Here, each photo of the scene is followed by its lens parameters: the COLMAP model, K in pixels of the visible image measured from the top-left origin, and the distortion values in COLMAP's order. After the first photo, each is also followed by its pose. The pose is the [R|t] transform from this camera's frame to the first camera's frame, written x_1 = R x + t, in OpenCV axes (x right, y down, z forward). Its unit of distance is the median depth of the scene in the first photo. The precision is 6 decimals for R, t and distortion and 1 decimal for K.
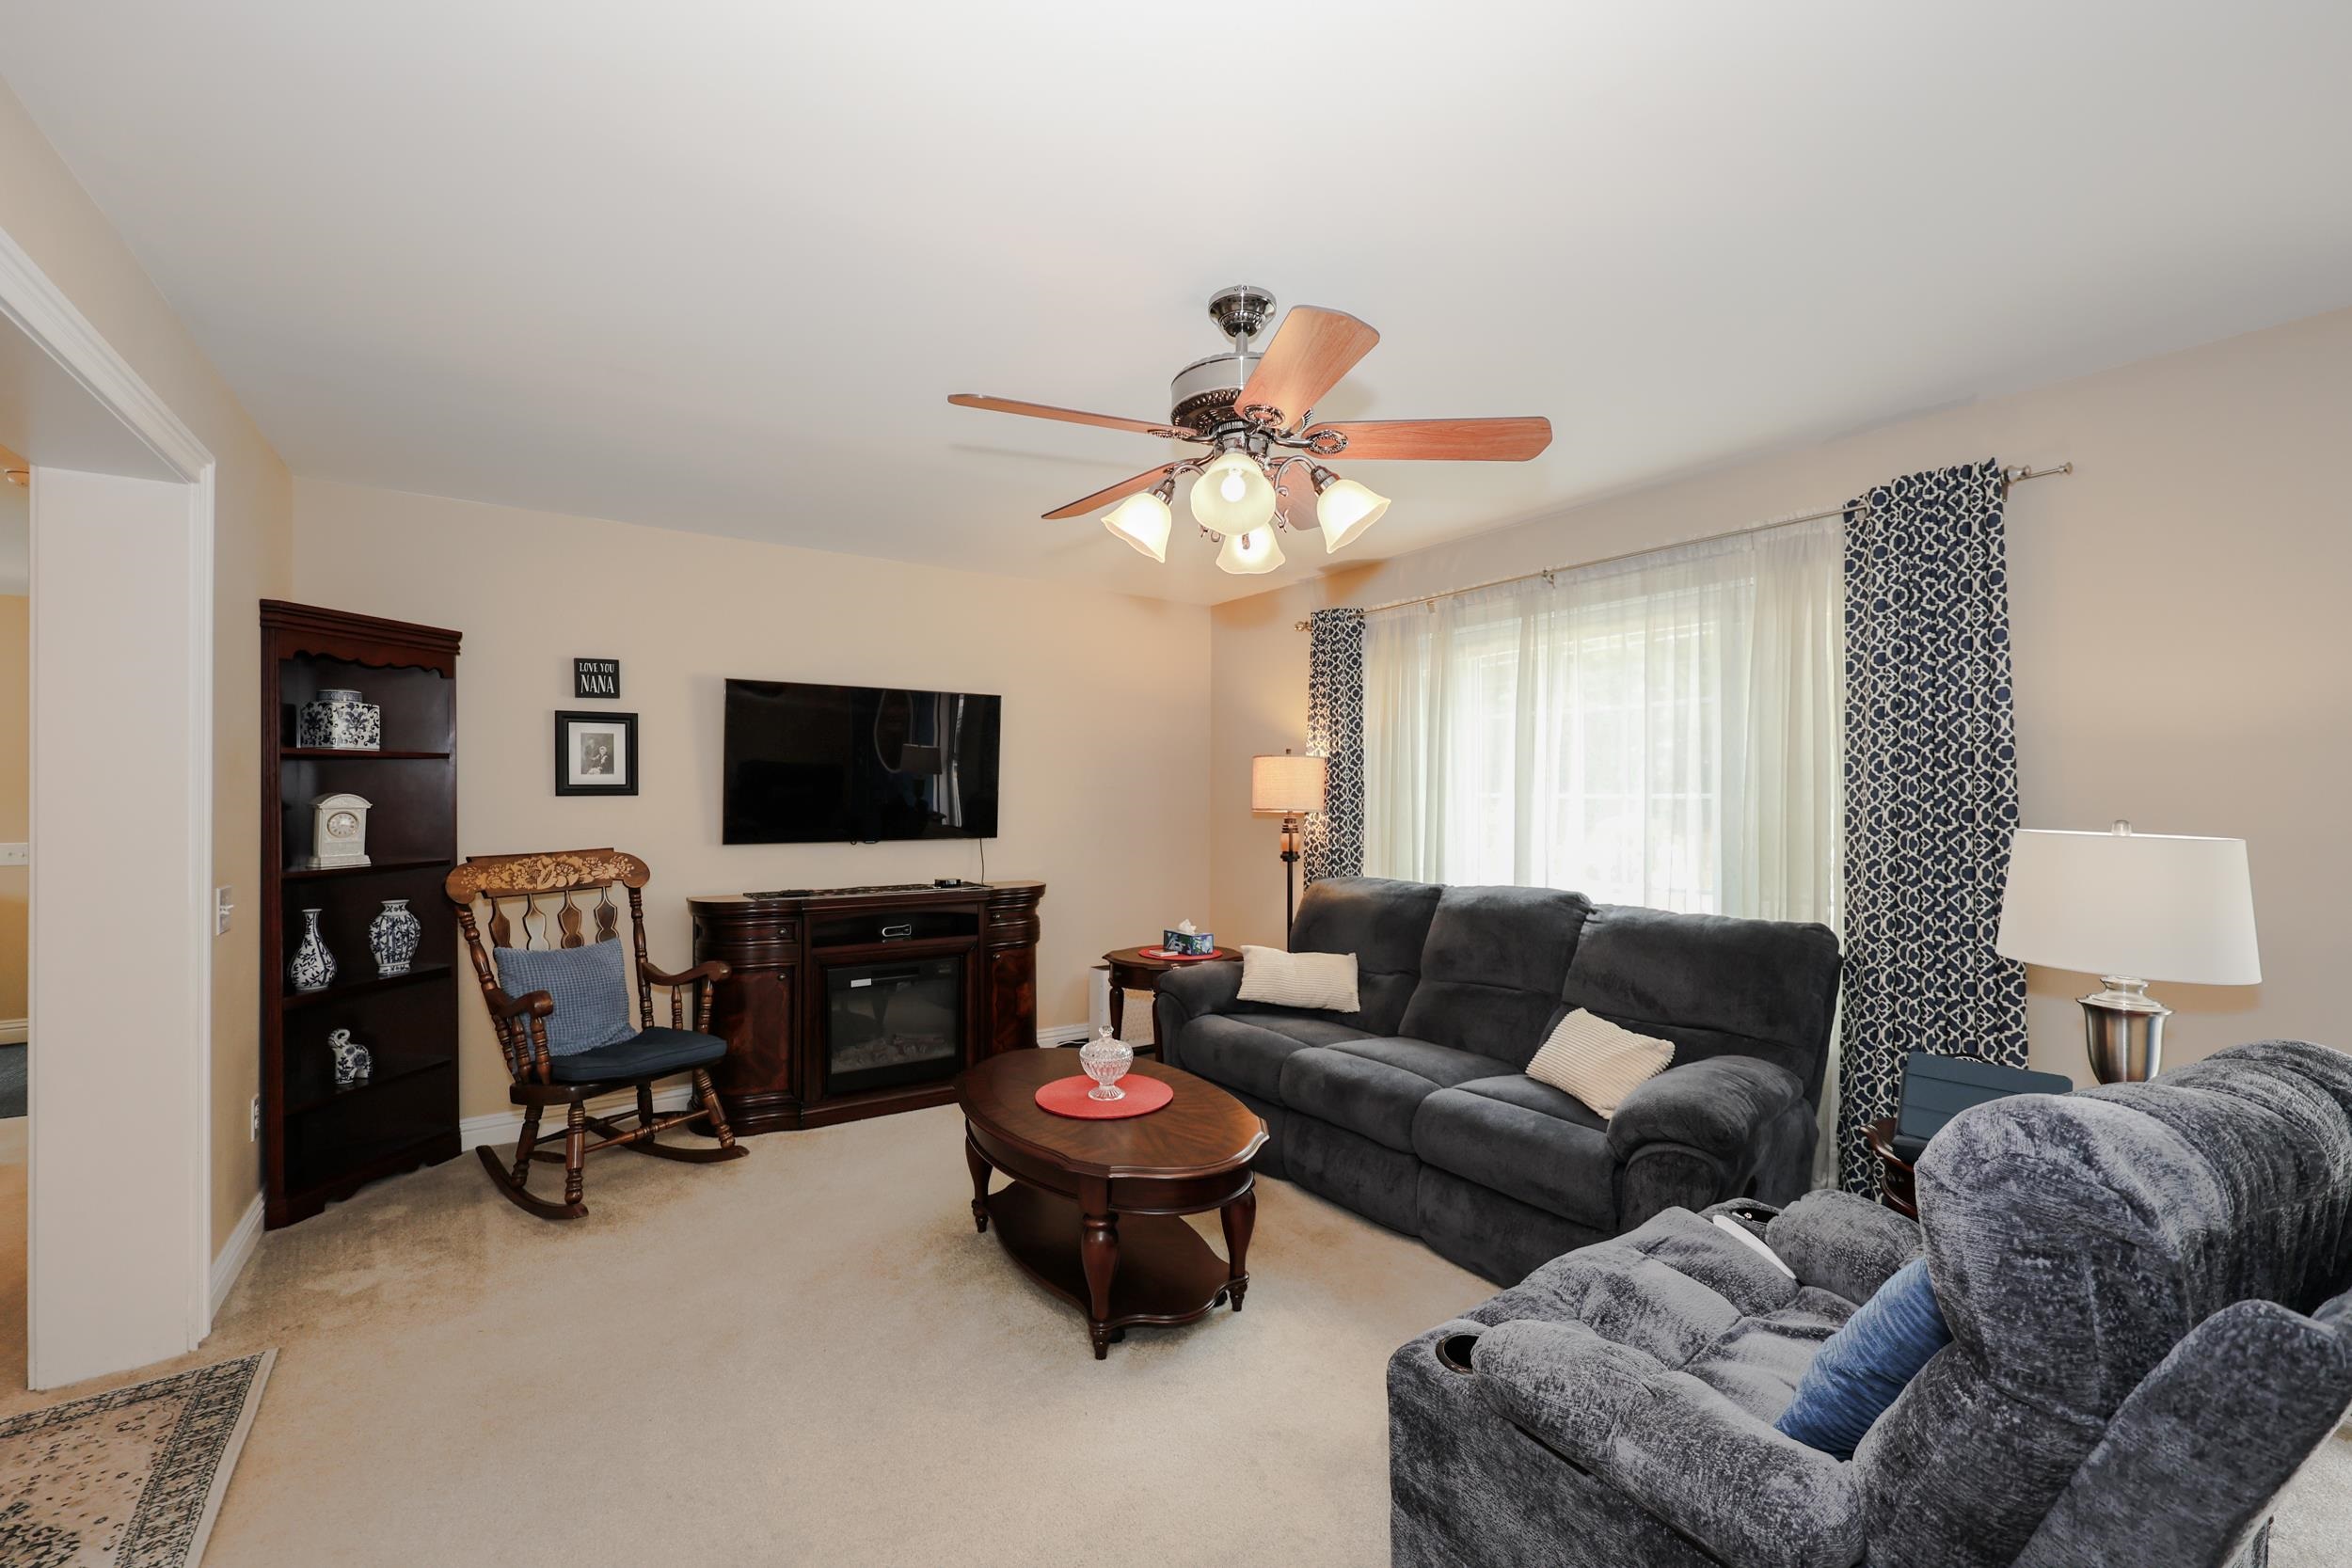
lens RADIAL K [[969.0, 0, 1175.7], [0, 969.0, 789.1], [0, 0, 1]] dist [0.013182, -0.000153]
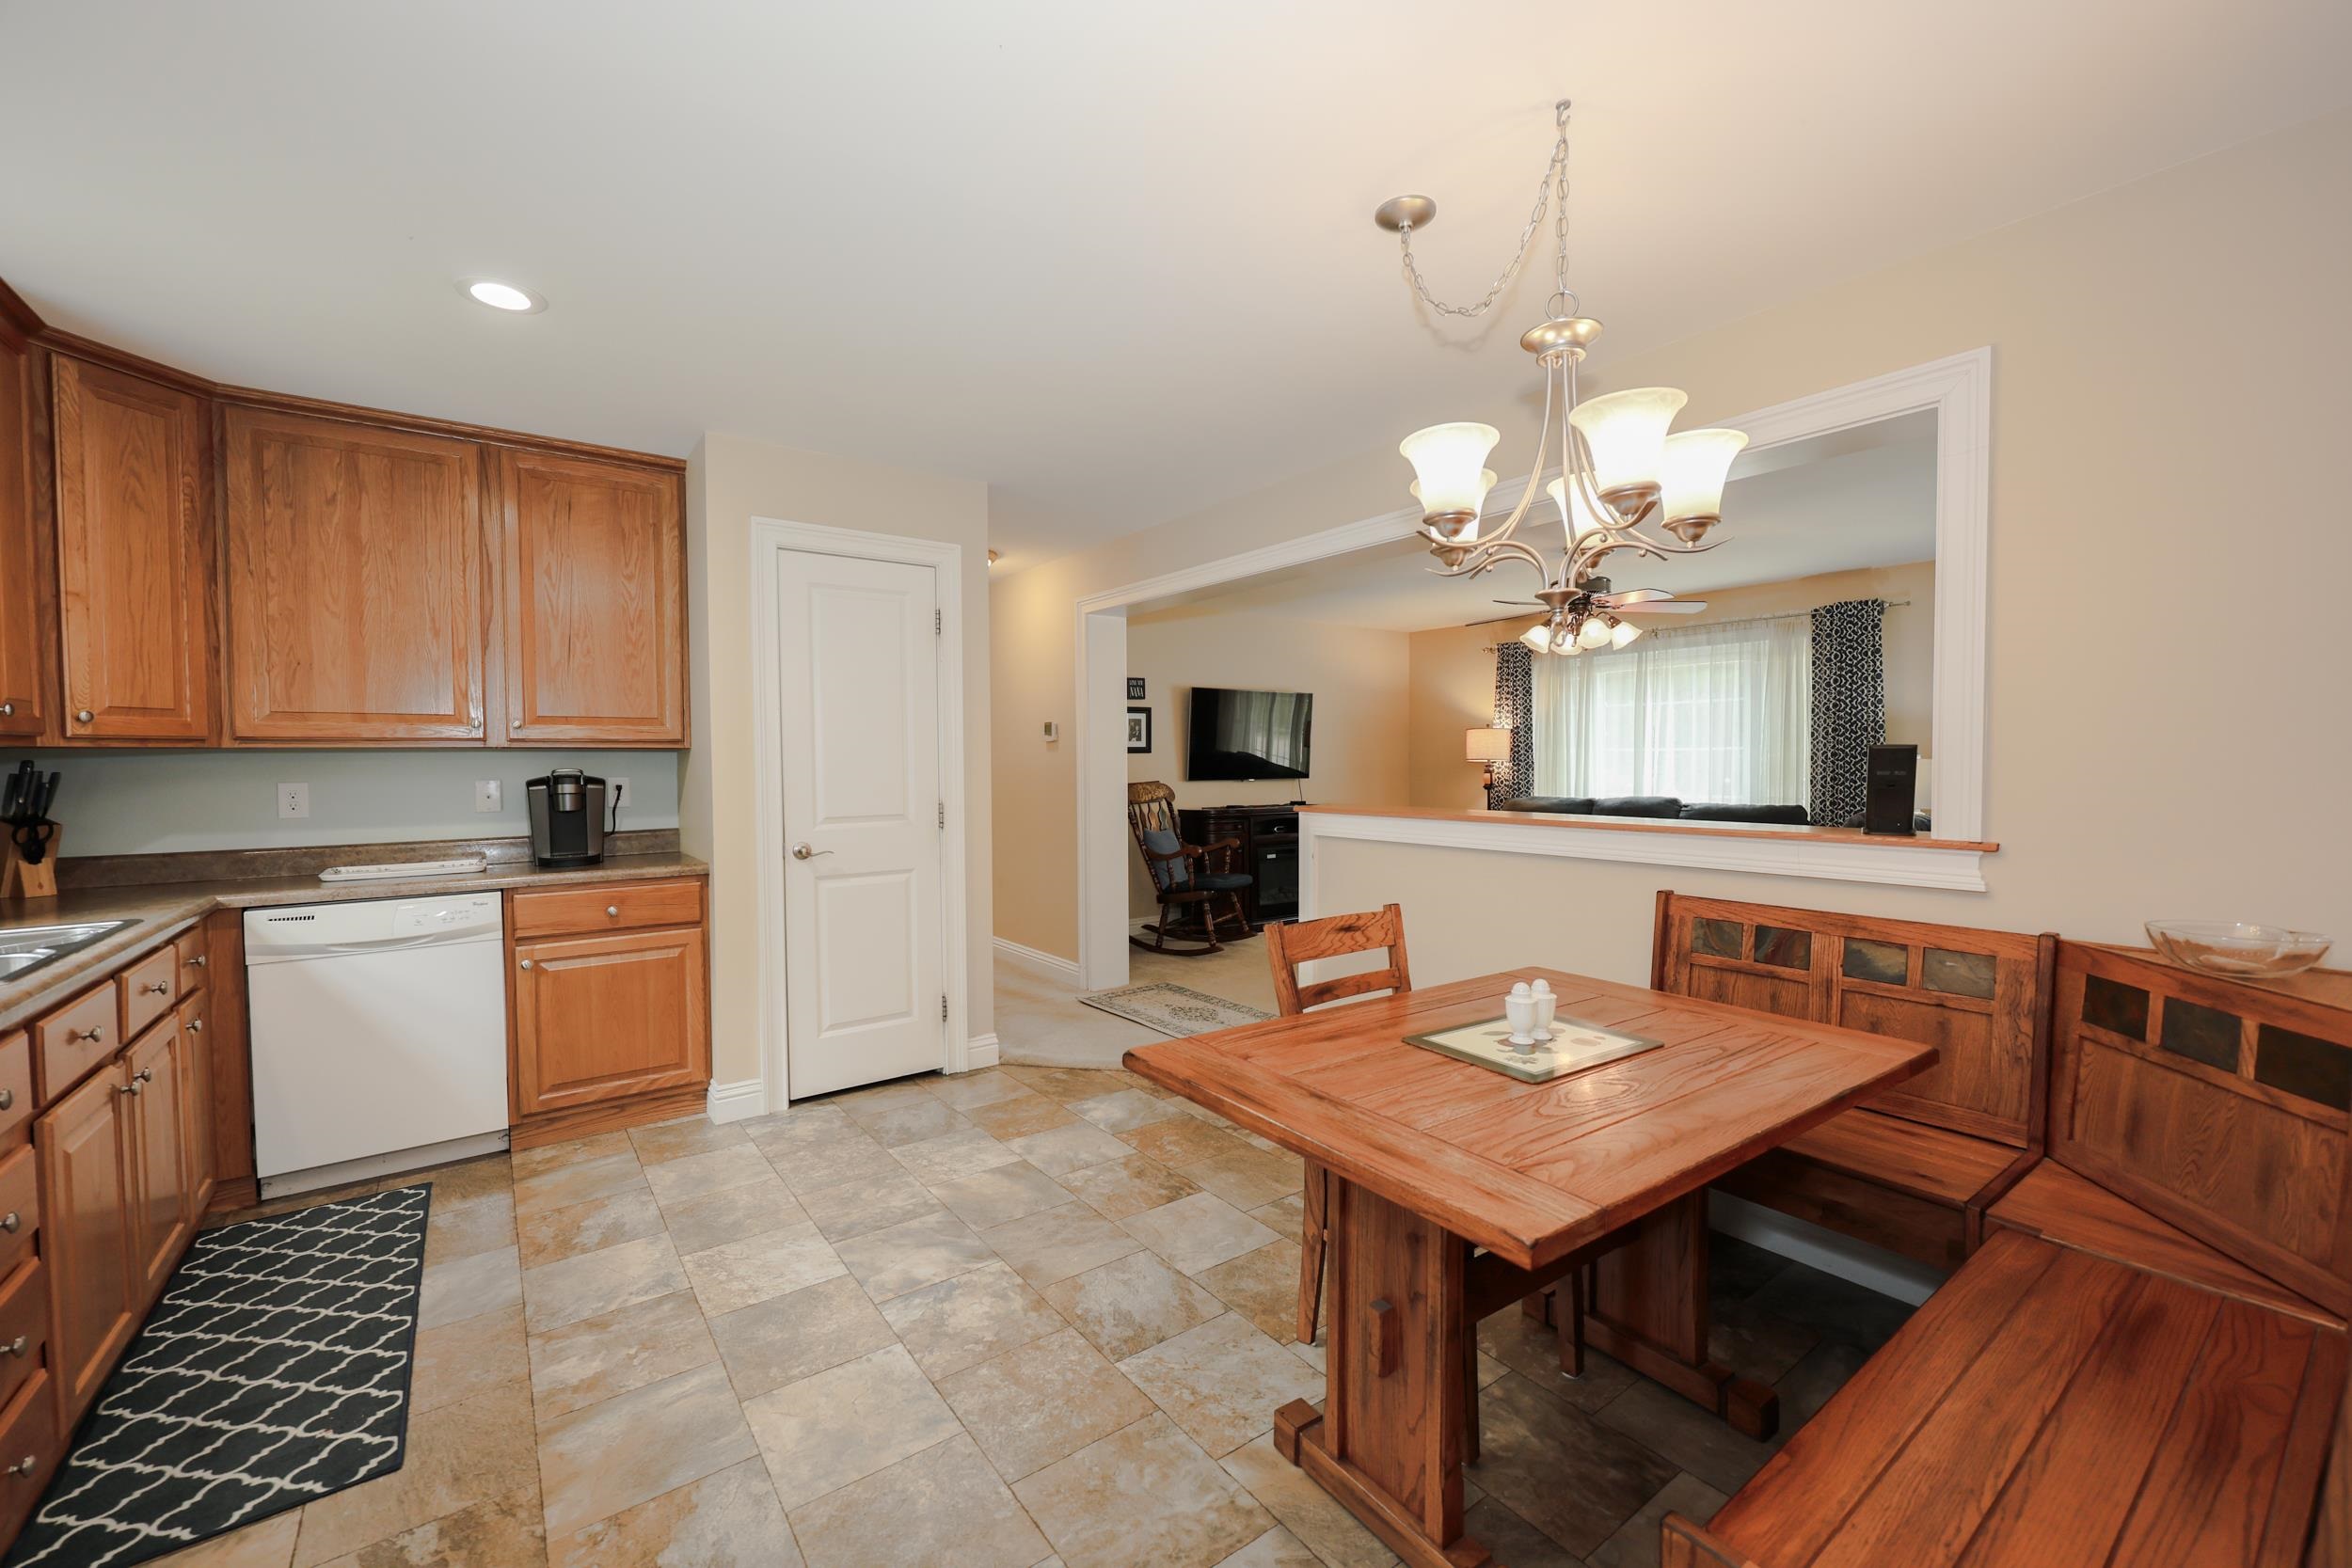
lens RADIAL K [[947.9, 0, 1165.8], [0, 947.9, 783.3], [0, 0, 1]] dist [-0.000635, 0.000337]
pose [[0.999573, -0.008307, 0.028013, -0.615449], [0.007483, 0.999539, 0.029413, 0.011639], [-0.028245, -0.029191, 0.999175, -0.813371]]
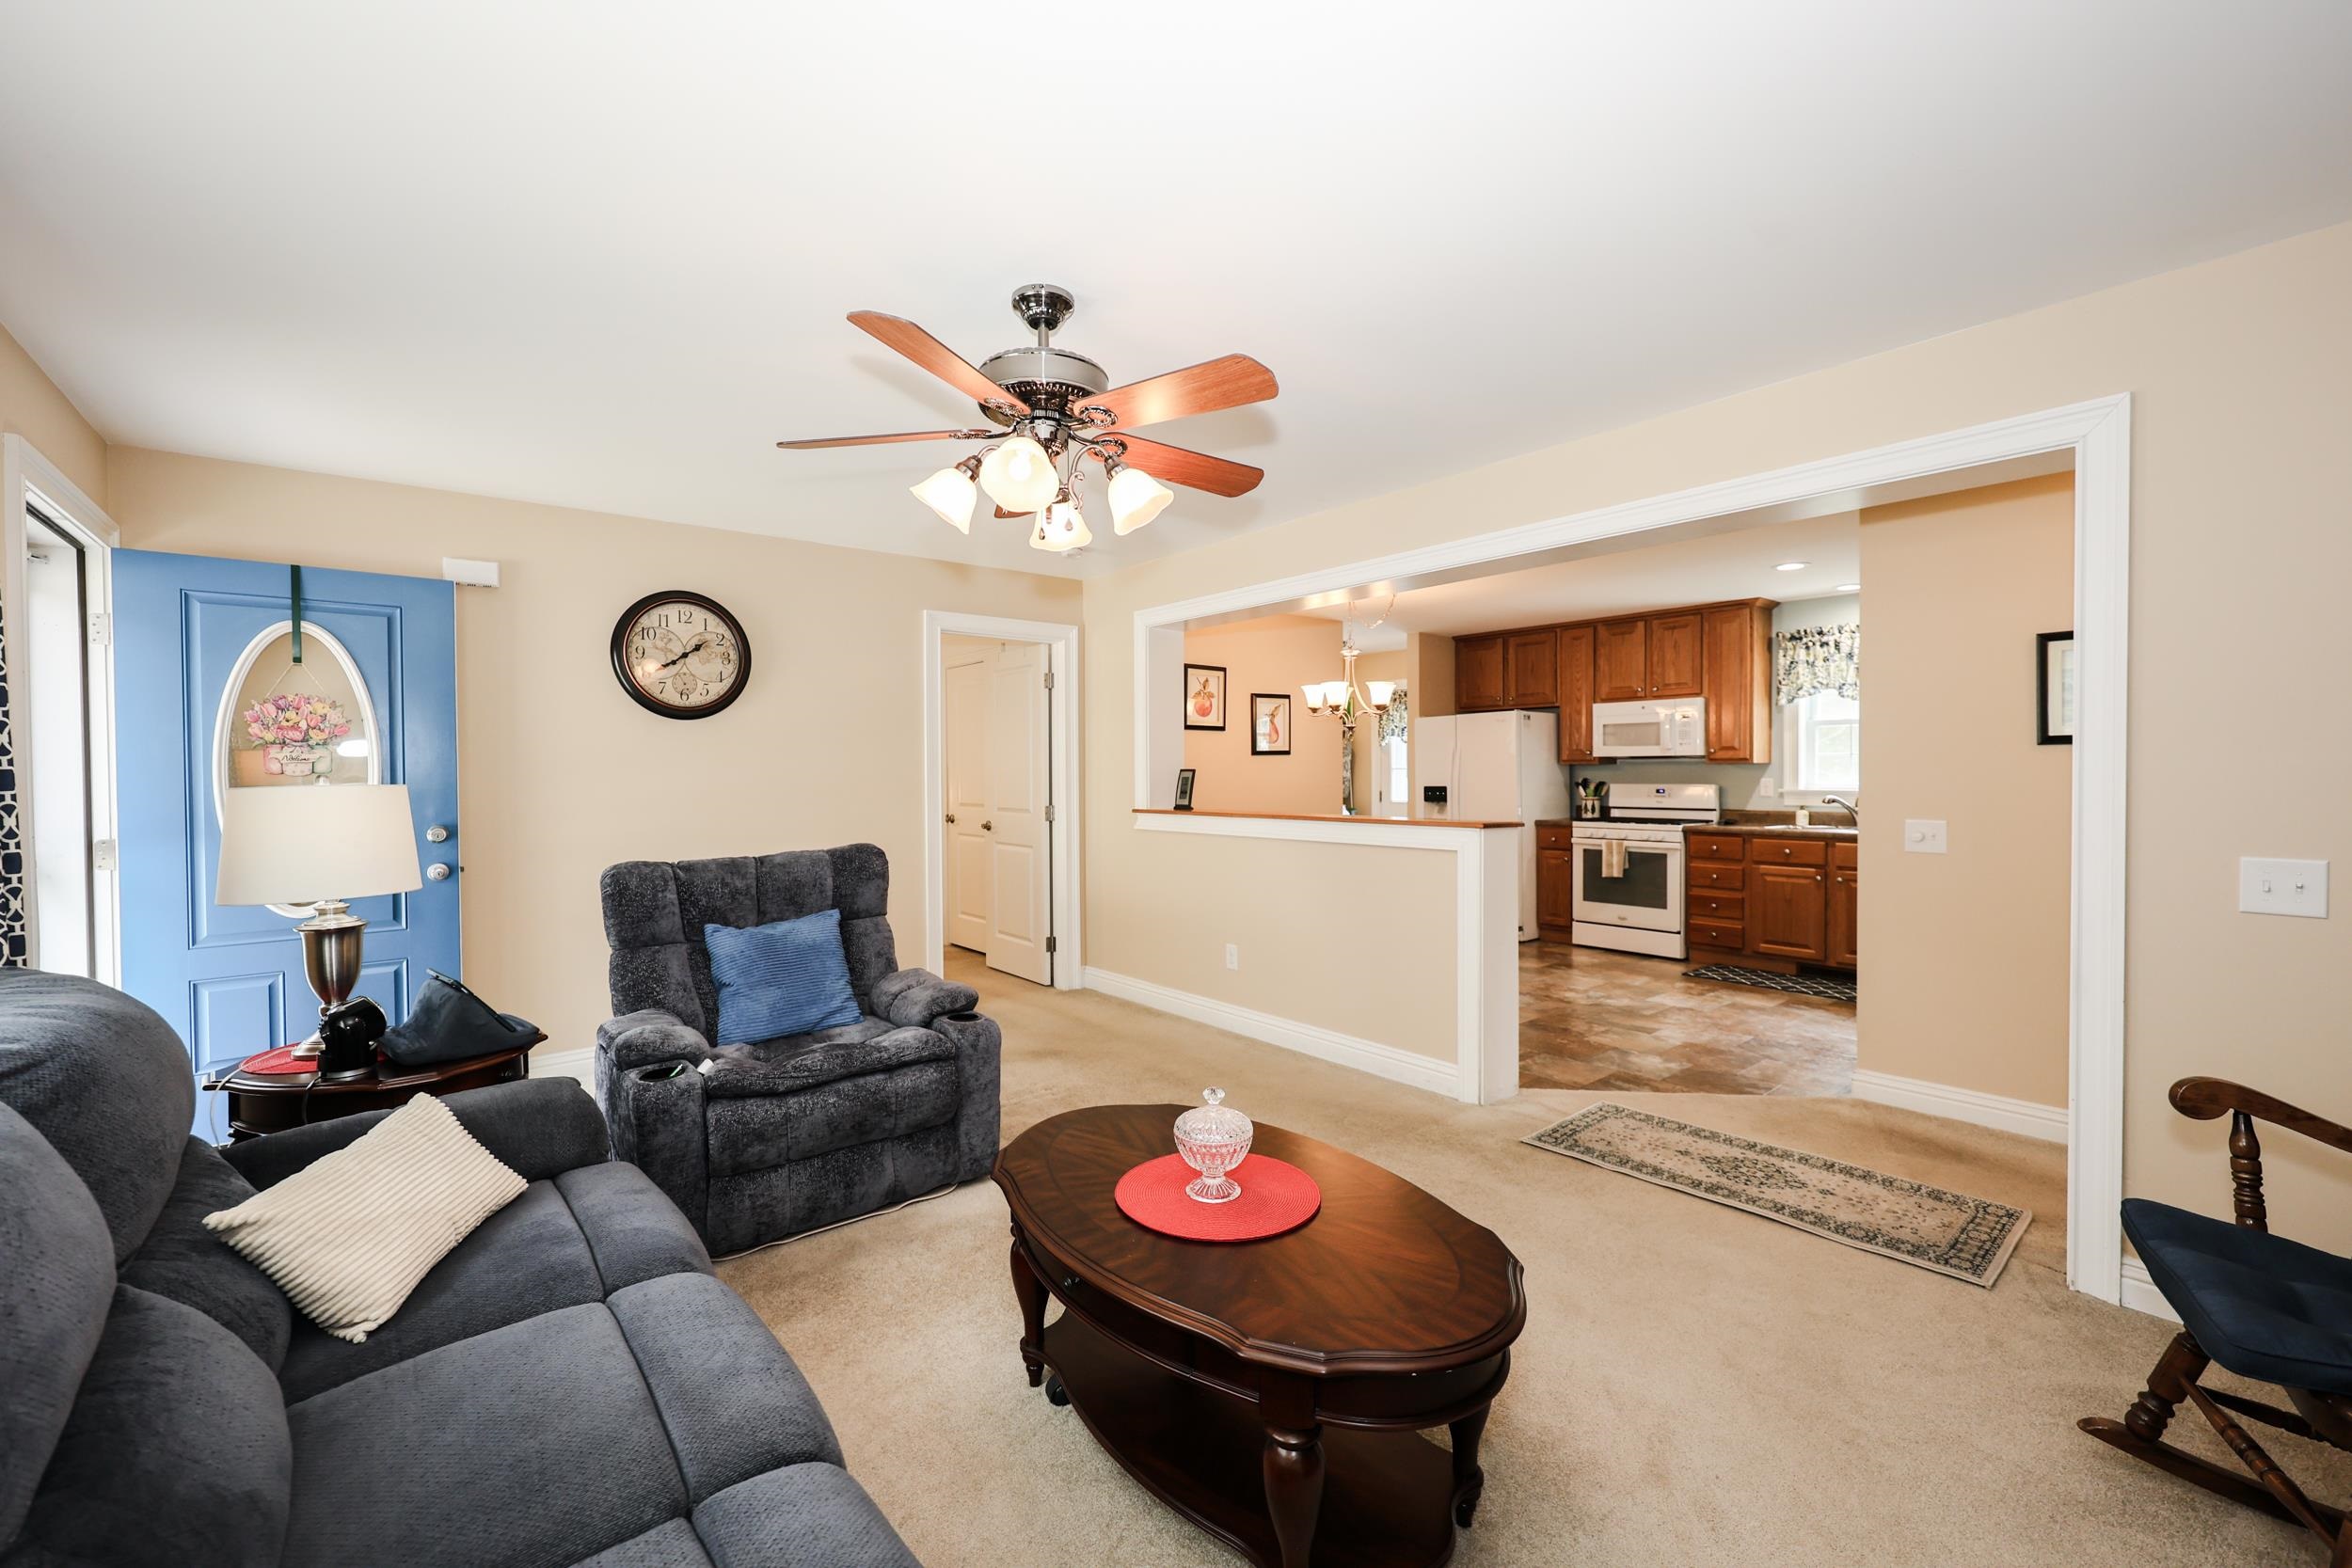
lens RADIAL K [[957.5, 0, 1171.5], [0, 957.5, 787.4], [0, 0, 1]] dist [0.002303, -0.000248]
pose [[-0.997063, 0.004435, -0.076461, 0.010983], [0.003479, 0.999914, 0.012639, 0.017395], [0.076510, 0.012336, -0.996992, 1.222999]]
